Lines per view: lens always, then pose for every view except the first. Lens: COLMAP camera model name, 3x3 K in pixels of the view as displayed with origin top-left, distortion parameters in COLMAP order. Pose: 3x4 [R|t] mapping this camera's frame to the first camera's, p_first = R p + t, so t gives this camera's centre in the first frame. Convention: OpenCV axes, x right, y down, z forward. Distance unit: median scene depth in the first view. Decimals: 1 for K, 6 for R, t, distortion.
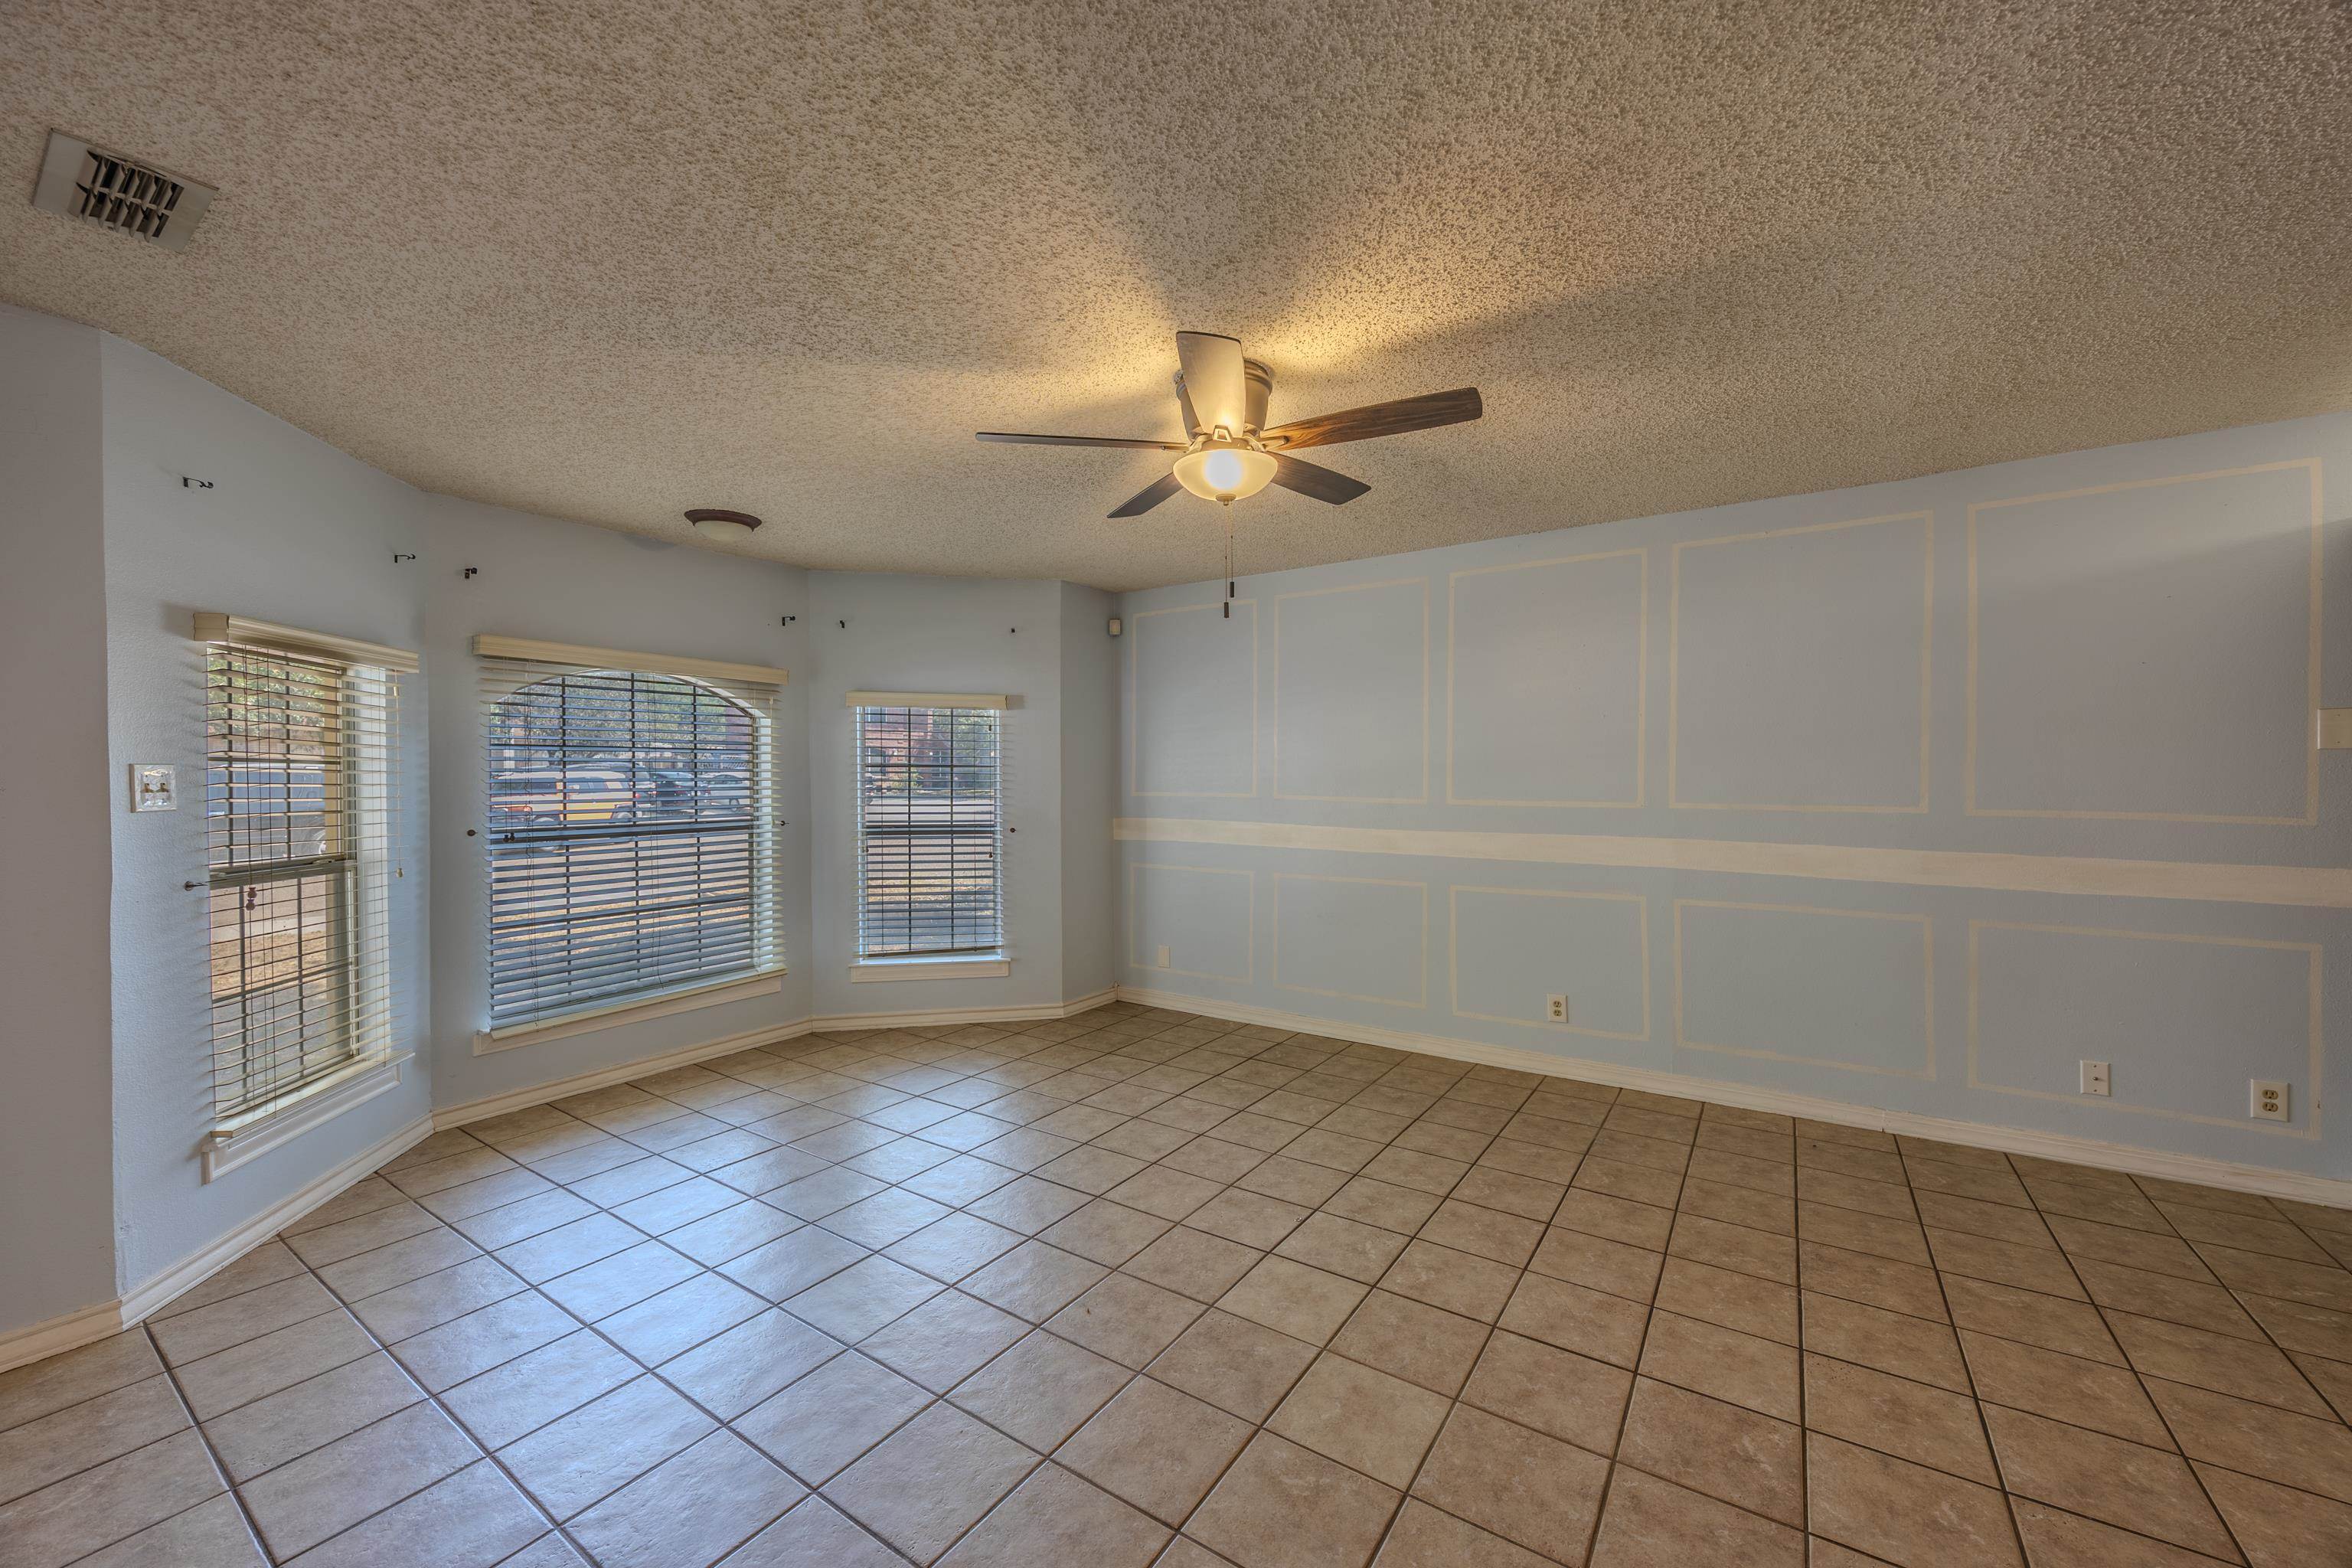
lens RADIAL K [[897.0, 0, 1170.5], [0, 897.0, 785.6], [0, 0, 1]] dist [-0.009792, -0.000073]
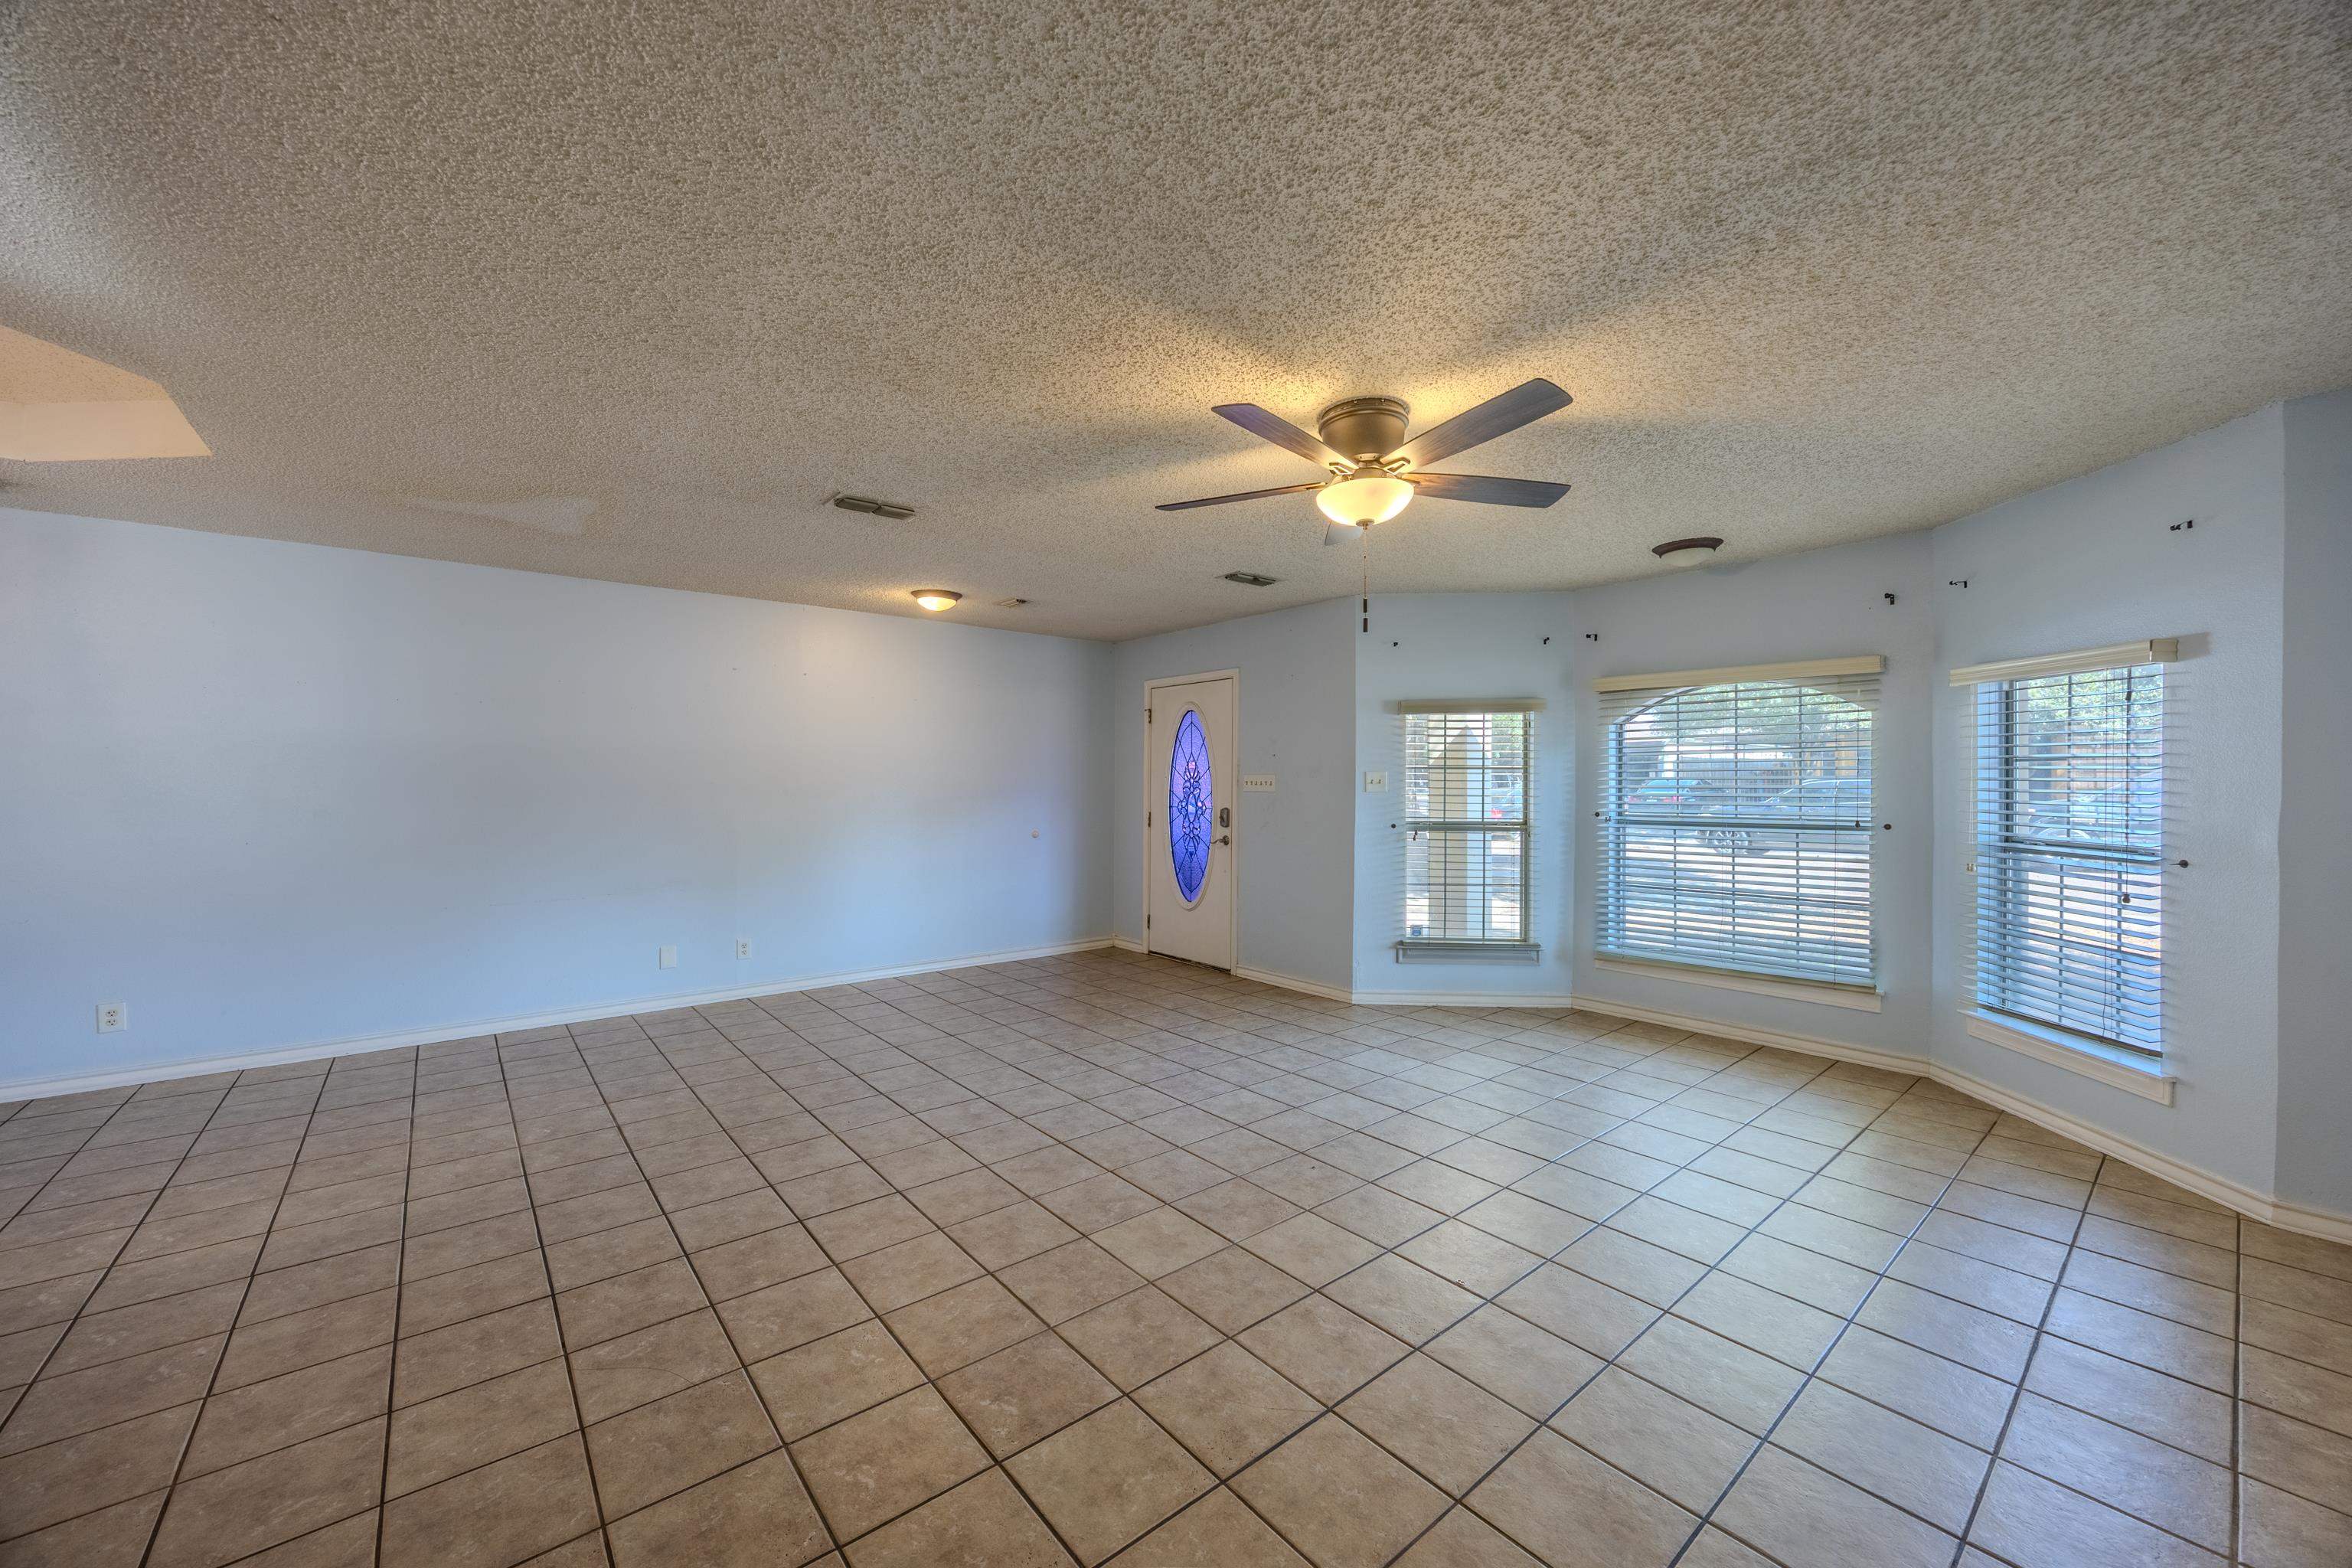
lens RADIAL K [[897.0, 0, 1173.2], [0, 897.0, 781.9], [0, 0, 1]] dist [-0.009792, -0.000073]
pose [[-0.280681, 0.007241, -0.959774, 1.145108], [-0.004586, 0.999950, 0.008885, -0.012739], [0.959790, 0.006896, -0.280634, 1.051015]]
